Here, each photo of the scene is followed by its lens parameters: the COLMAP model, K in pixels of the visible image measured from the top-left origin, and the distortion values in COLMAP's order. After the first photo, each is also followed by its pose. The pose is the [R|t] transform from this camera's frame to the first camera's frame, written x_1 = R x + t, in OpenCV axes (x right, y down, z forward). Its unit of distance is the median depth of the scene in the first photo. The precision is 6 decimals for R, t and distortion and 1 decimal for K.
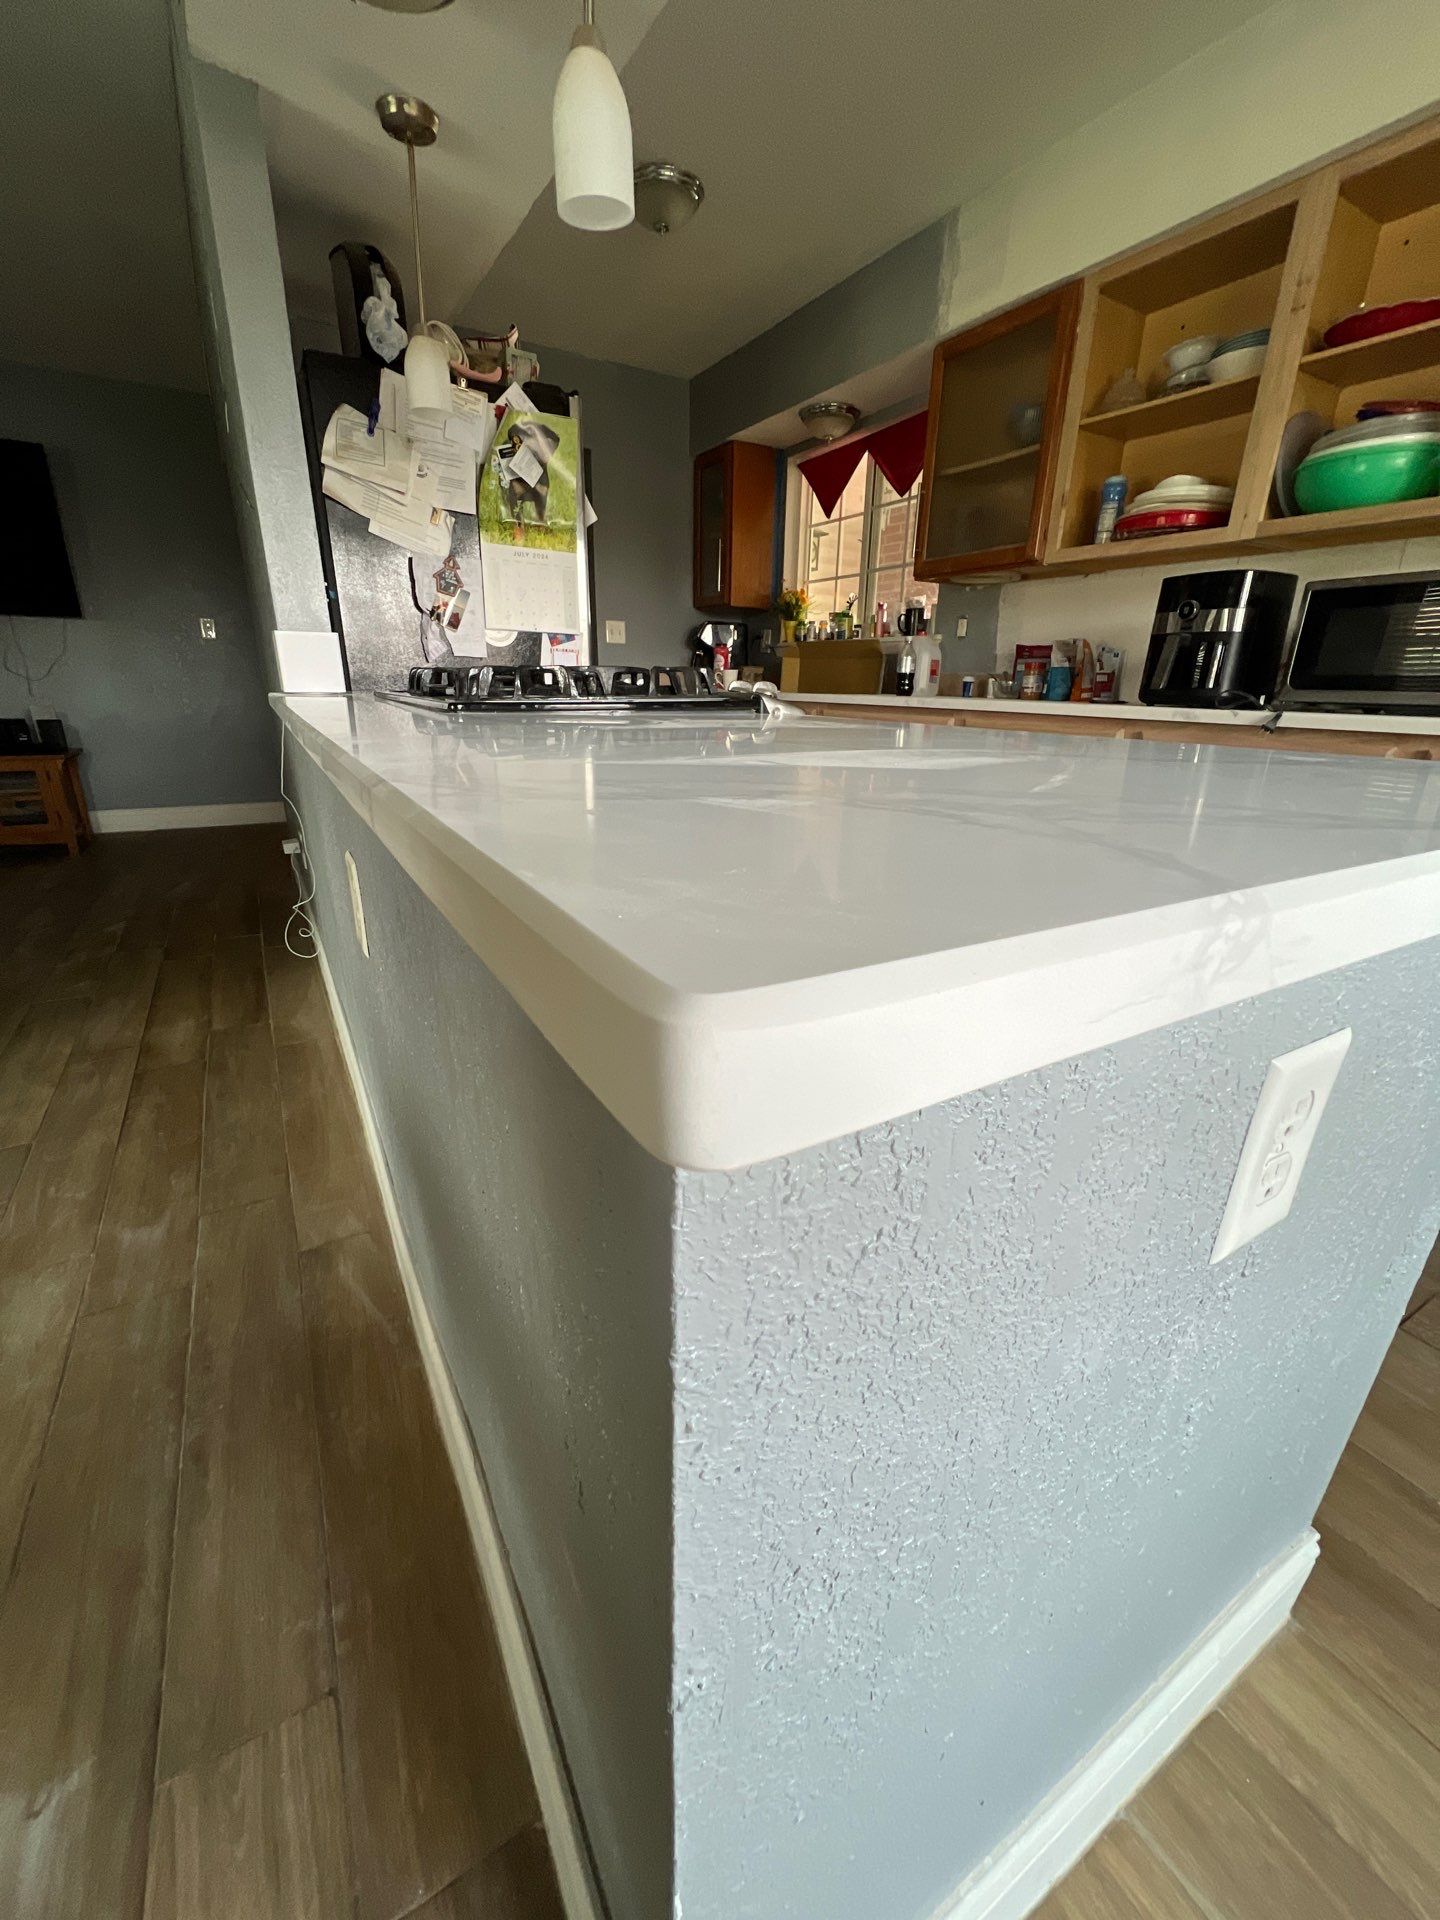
lens RADIAL K [[770.6, 0, 727.4], [0, 770.6, 957.3], [0, 0, 1]] dist [-0.004342, 0.000849]
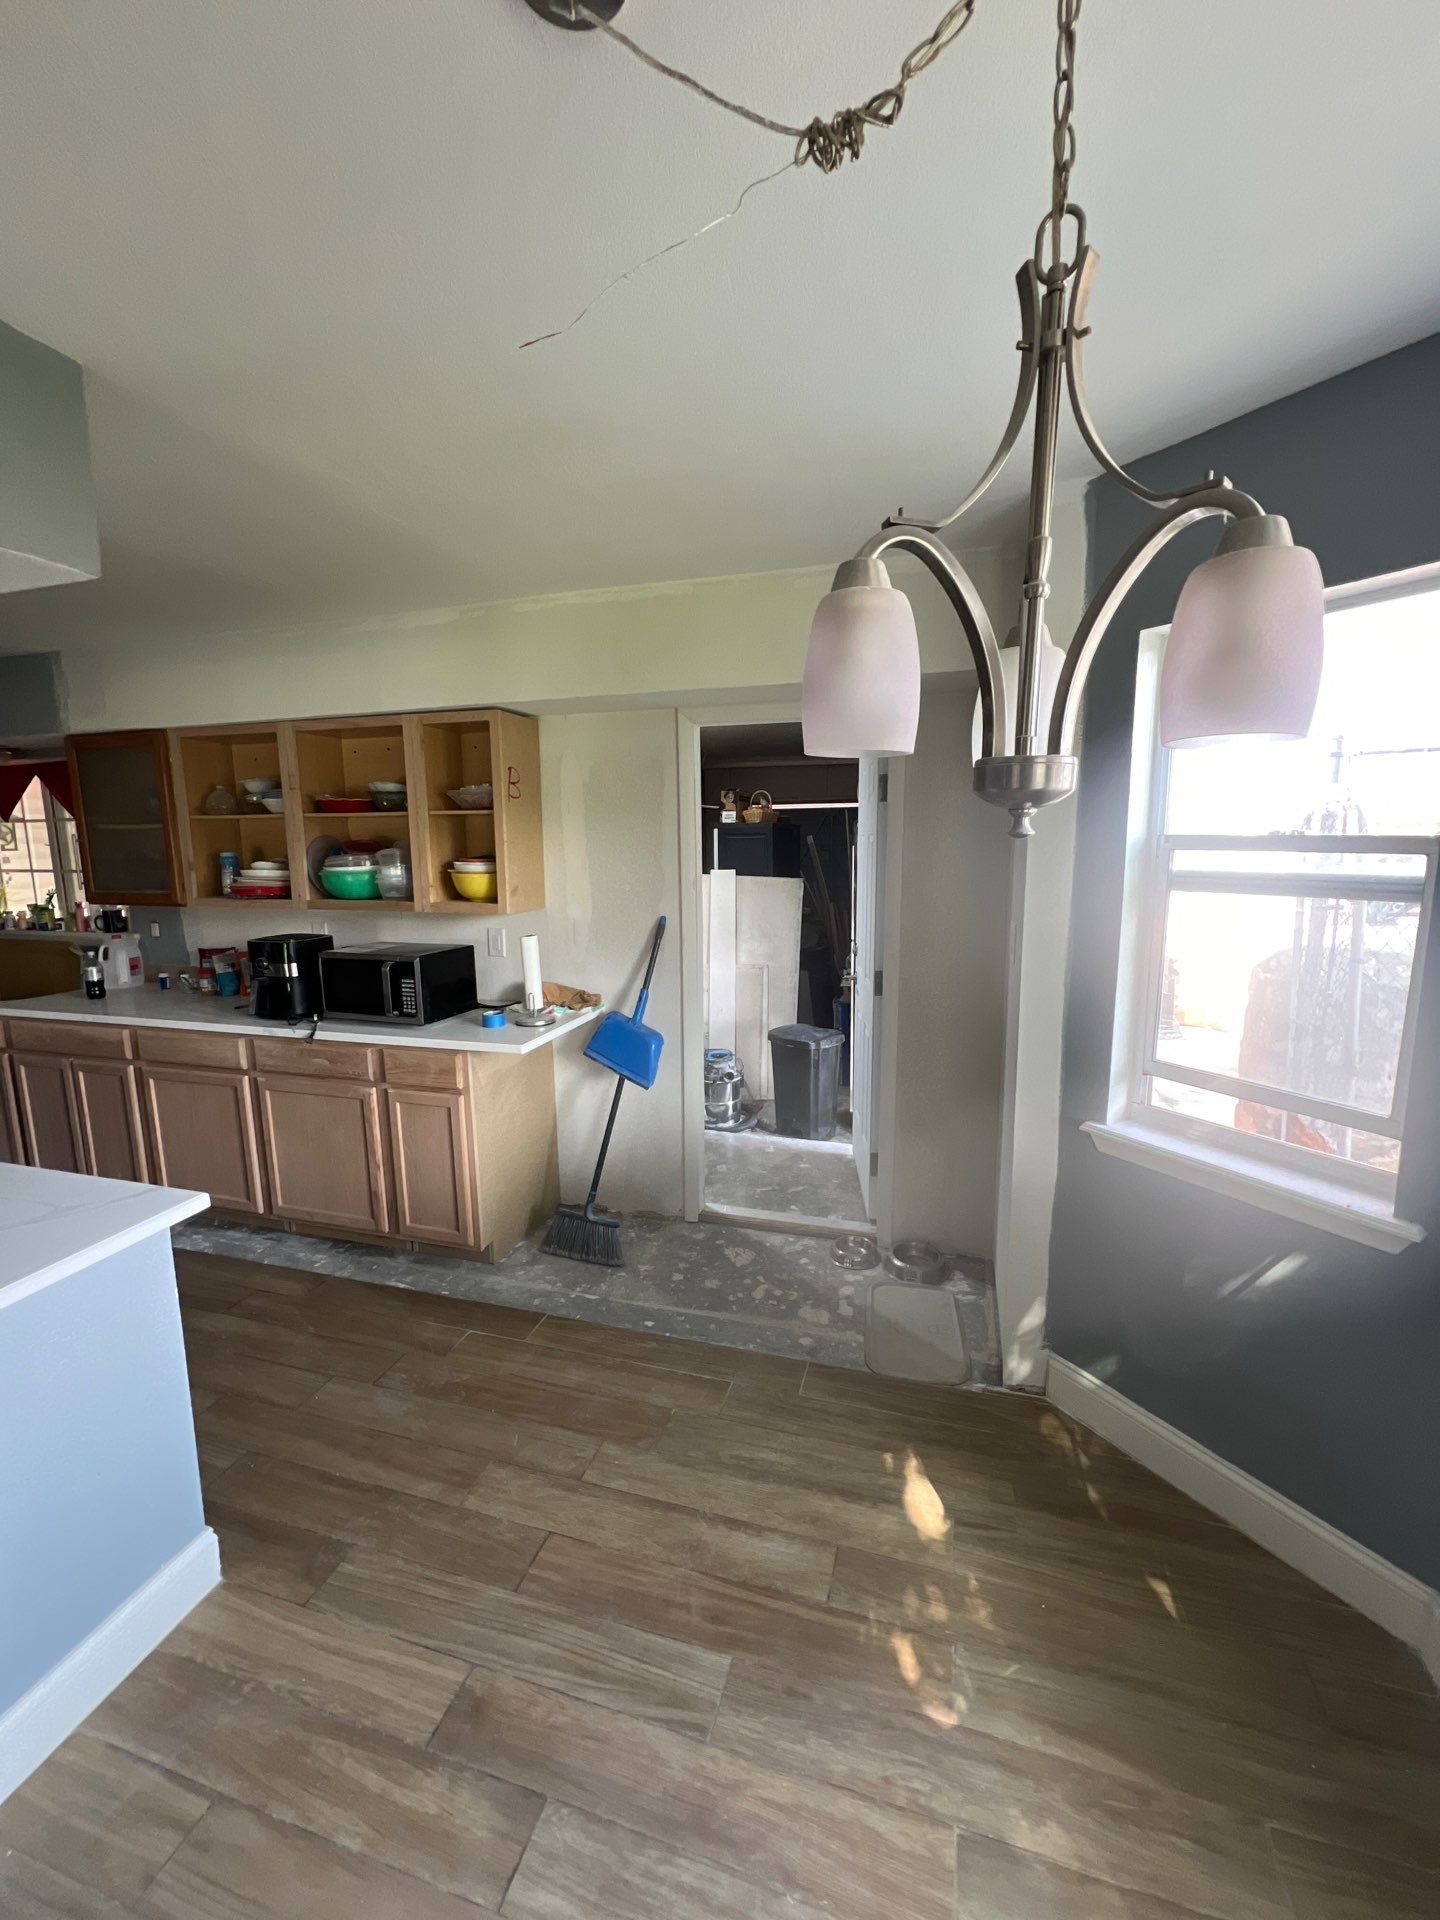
lens RADIAL K [[770.6, 0, 727.4], [0, 770.6, 957.3], [0, 0, 1]] dist [-0.004342, 0.000849]
pose [[0.731316, -0.132628, 0.669020, 0.209443], [0.254581, 0.963098, -0.087359, -0.074563], [-0.632745, 0.234207, 0.738093, -0.631025]]
